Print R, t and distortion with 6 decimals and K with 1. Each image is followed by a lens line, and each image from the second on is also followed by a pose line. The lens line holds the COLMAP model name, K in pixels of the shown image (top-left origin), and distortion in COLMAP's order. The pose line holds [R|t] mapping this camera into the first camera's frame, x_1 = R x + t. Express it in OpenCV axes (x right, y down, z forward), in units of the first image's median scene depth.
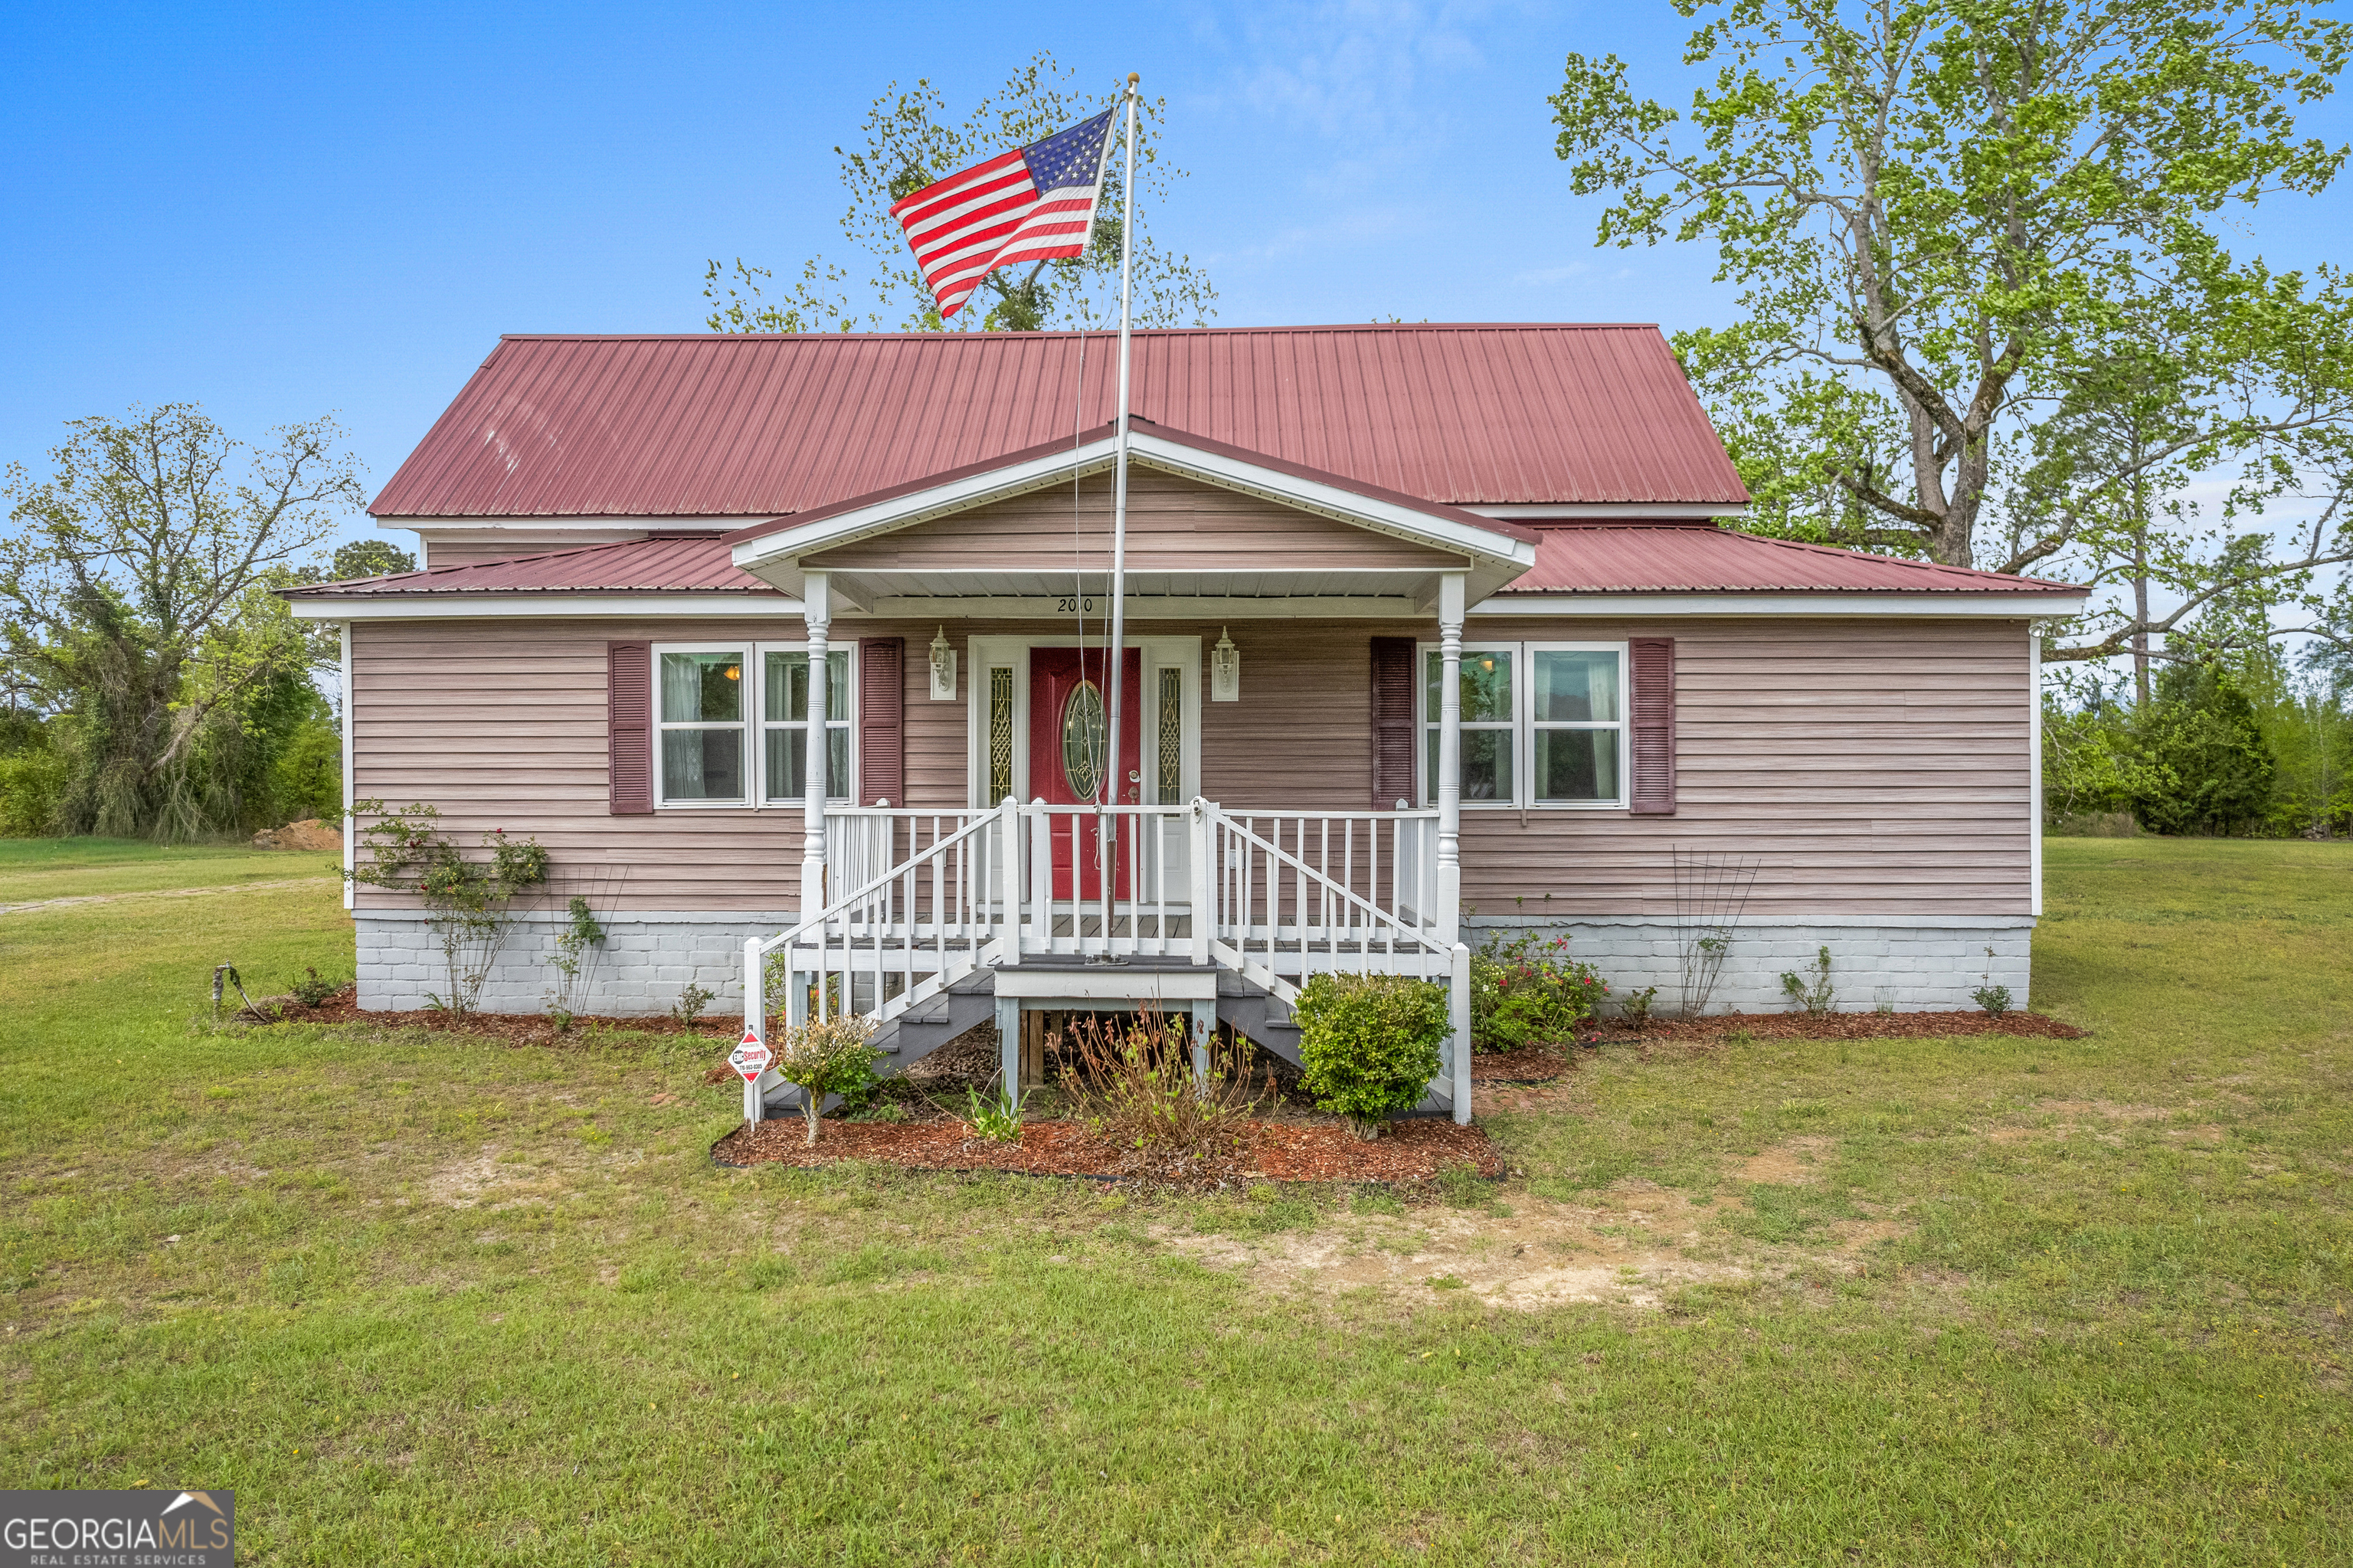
lens RADIAL K [[1527.9, 0, 1176.5], [0, 1527.9, 784.0], [0, 0, 1]] dist [-0.085101, 0.081859]
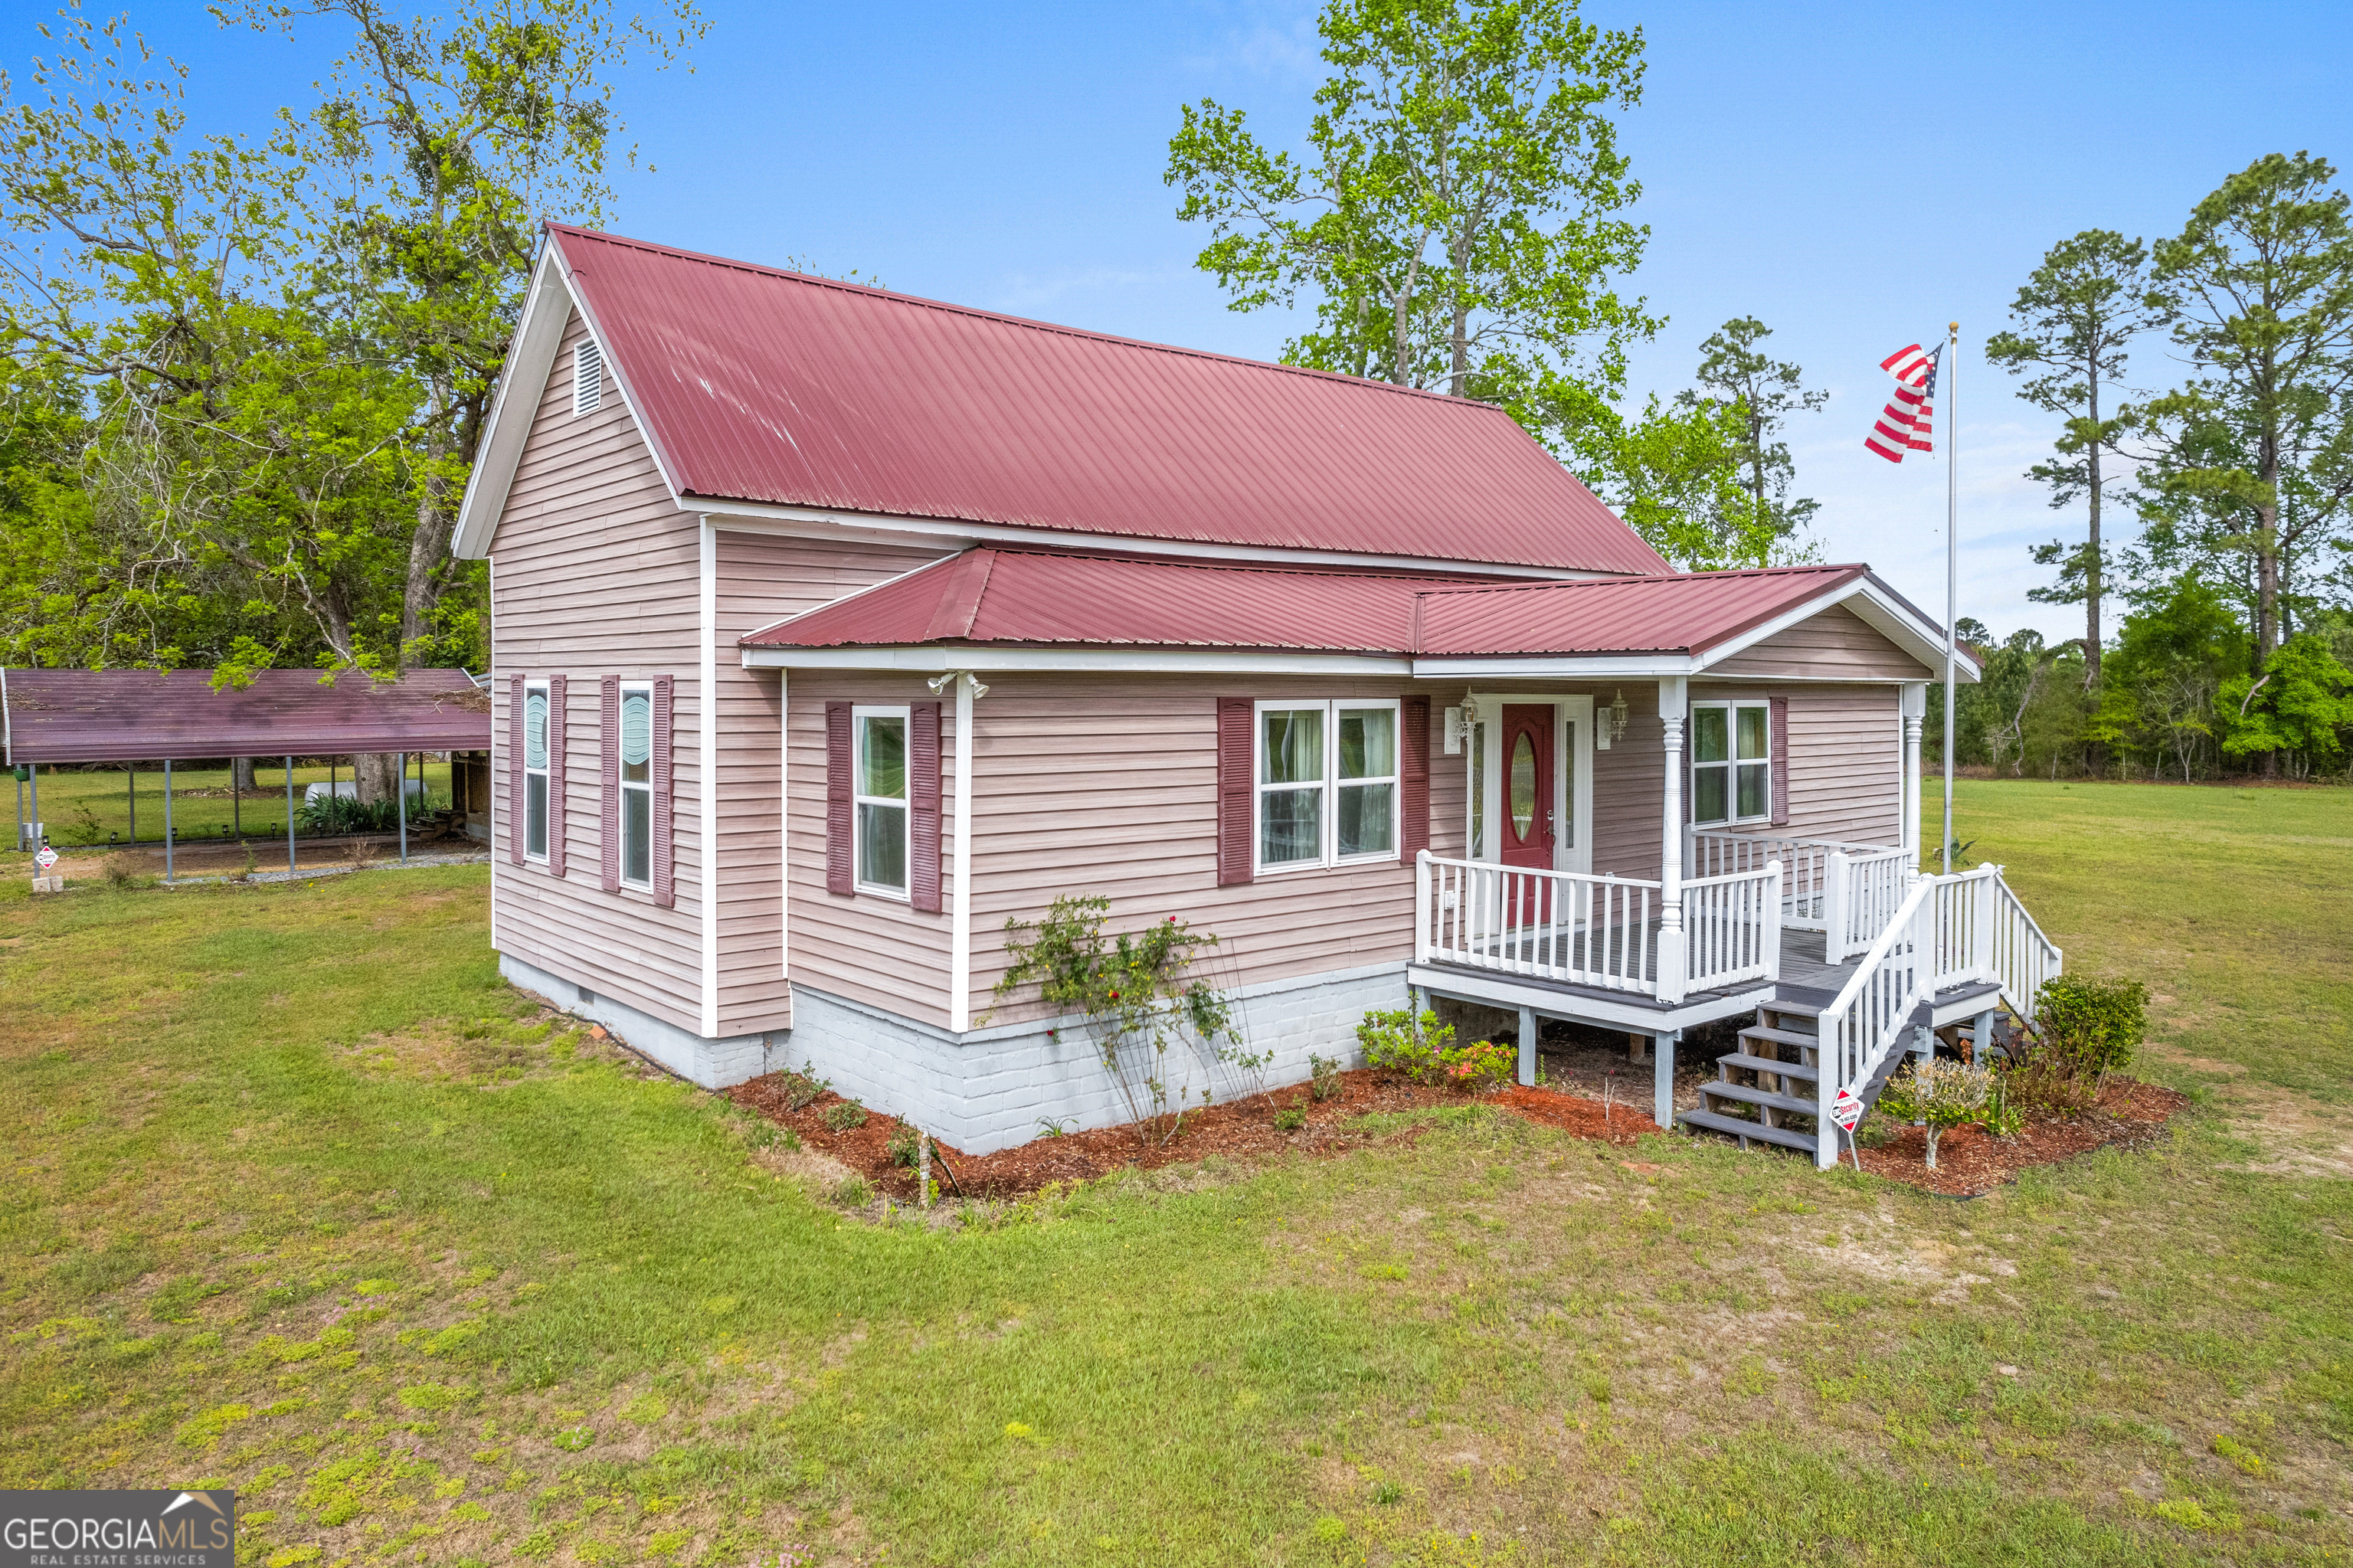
lens RADIAL K [[1547.8, 0, 1166.1], [0, 1547.8, 713.2], [0, 0, 1]] dist [-0.037890, 0.004217]
pose [[0.745501, -0.006880, 0.666469, -1.035205], [-0.010188, 0.999712, 0.021716, -0.106048], [-0.666426, -0.022979, 0.745217, 0.327479]]
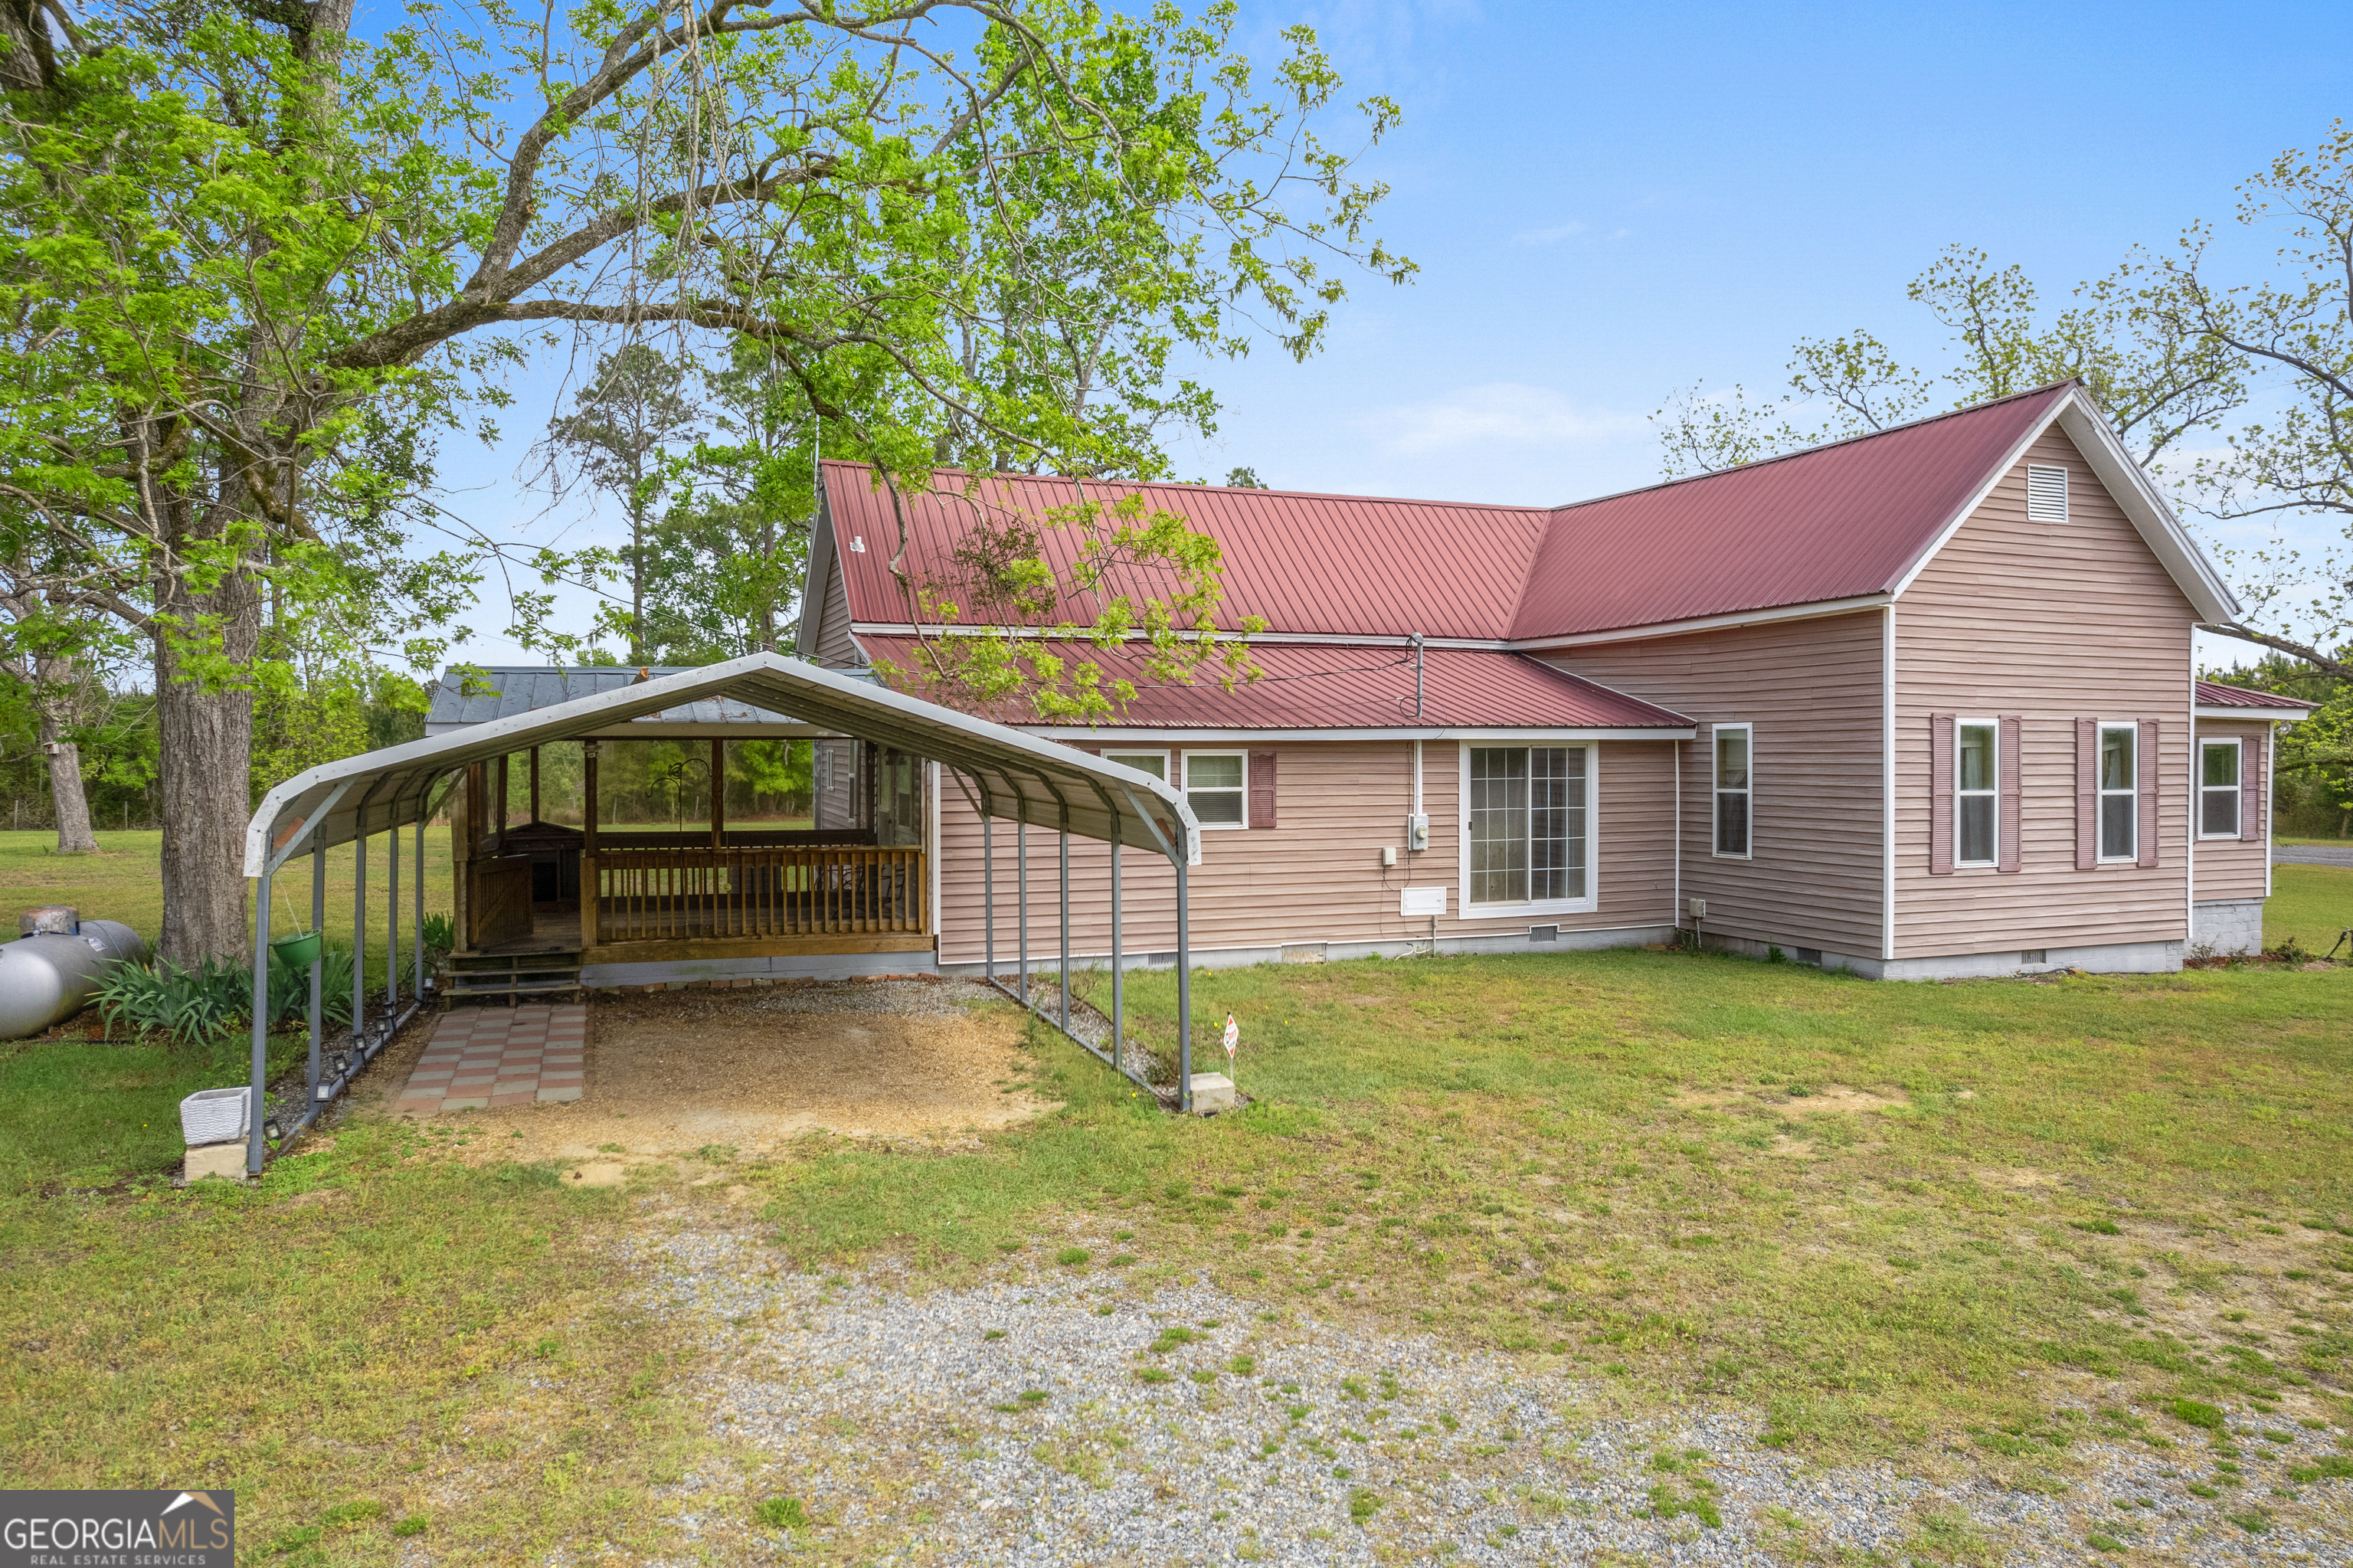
lens RADIAL K [[1527.9, 0, 1176.5], [0, 1527.9, 784.0], [0, 0, 1]] dist [-0.085101, 0.081859]
pose [[-0.376887, -0.018165, 0.926081, -1.635588], [-0.008208, 0.999834, 0.016271, -0.056246], [-0.926223, -0.001469, -0.376974, 2.758593]]
